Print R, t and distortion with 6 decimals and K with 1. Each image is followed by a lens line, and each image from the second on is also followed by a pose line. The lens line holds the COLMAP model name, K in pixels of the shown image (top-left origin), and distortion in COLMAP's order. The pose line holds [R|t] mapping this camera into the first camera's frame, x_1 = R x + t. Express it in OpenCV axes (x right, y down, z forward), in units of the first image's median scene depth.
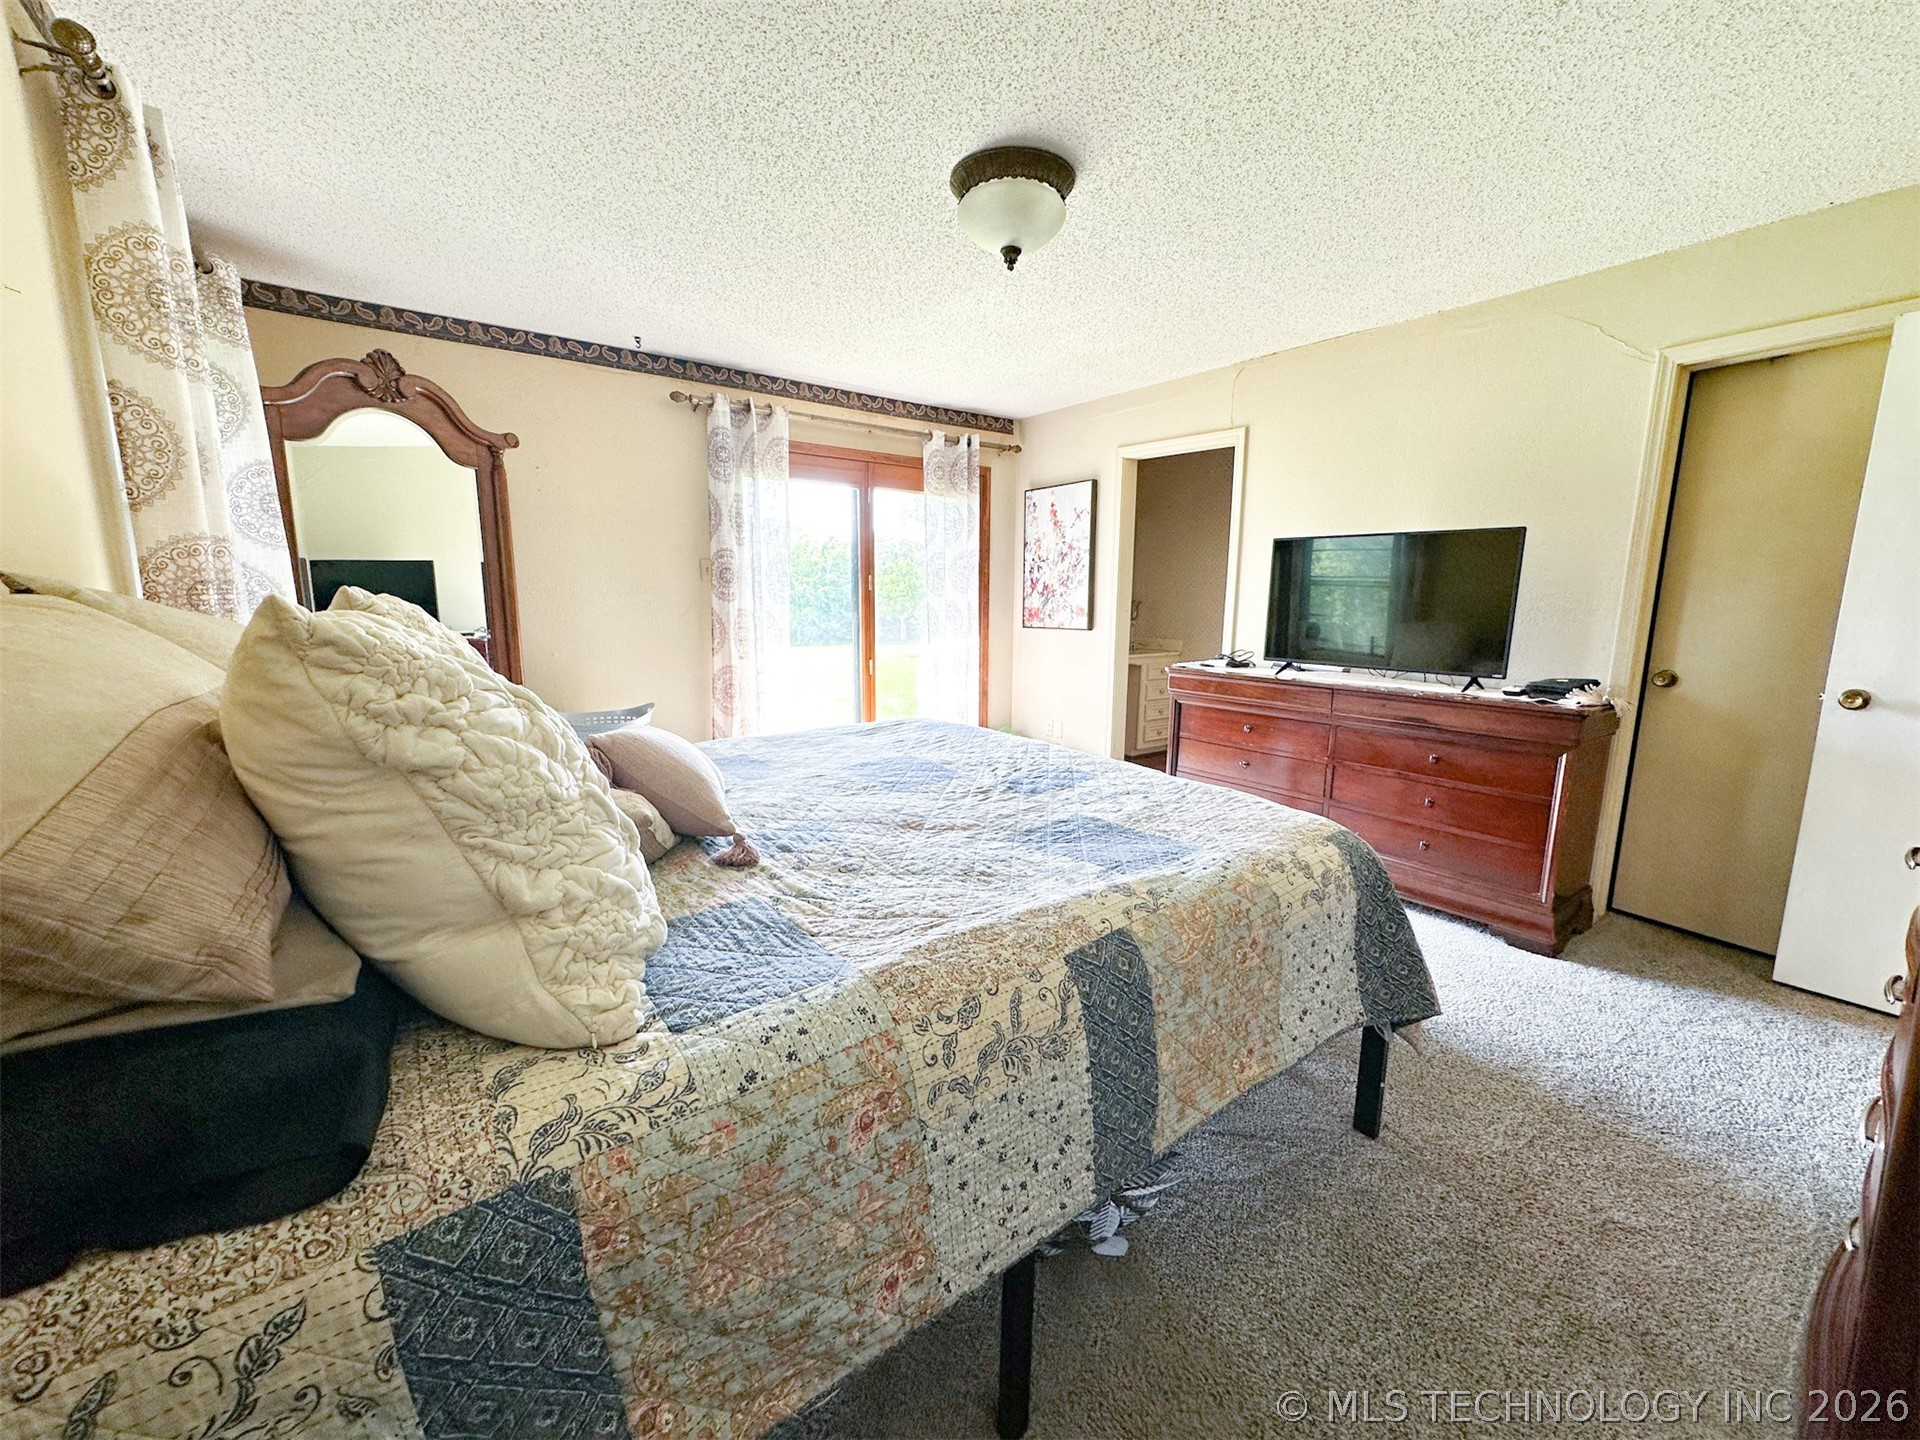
lens RADIAL K [[763.1, 0, 960.0], [0, 763.1, 720.0], [0, 0, 1]] dist [-0.001254, -0.000227]
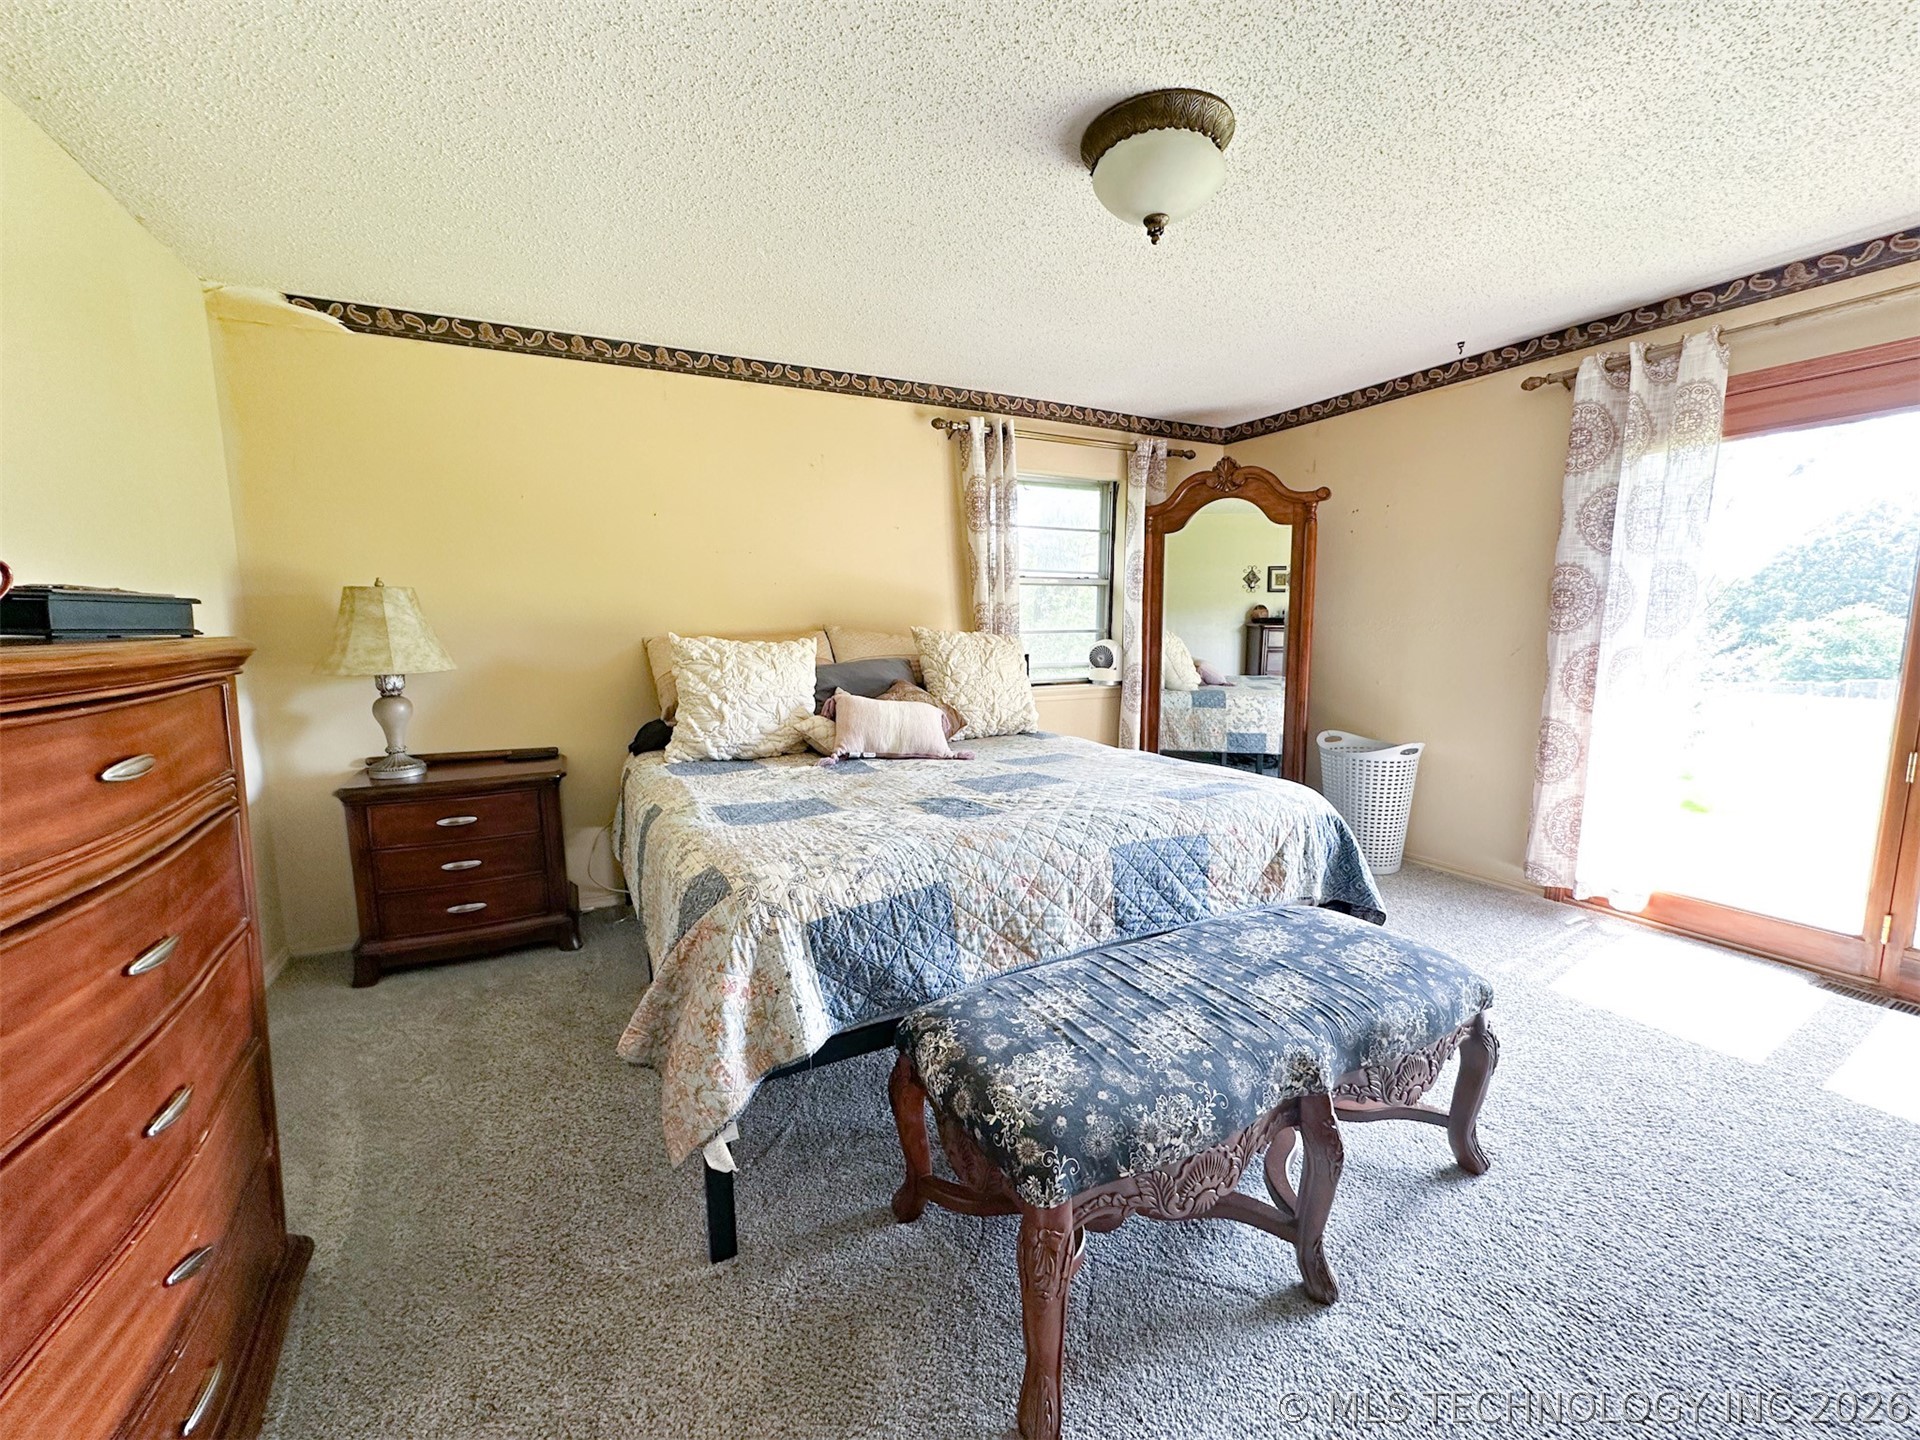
lens RADIAL K [[763.1, 0, 960.0], [0, 763.1, 720.0], [0, 0, 1]] dist [-0.001254, -0.000227]
pose [[-0.177328, 0.122541, -0.976493, 0.689934], [-0.154364, 0.976473, 0.150571, -0.121895], [0.971970, 0.177436, -0.154241, 0.711872]]
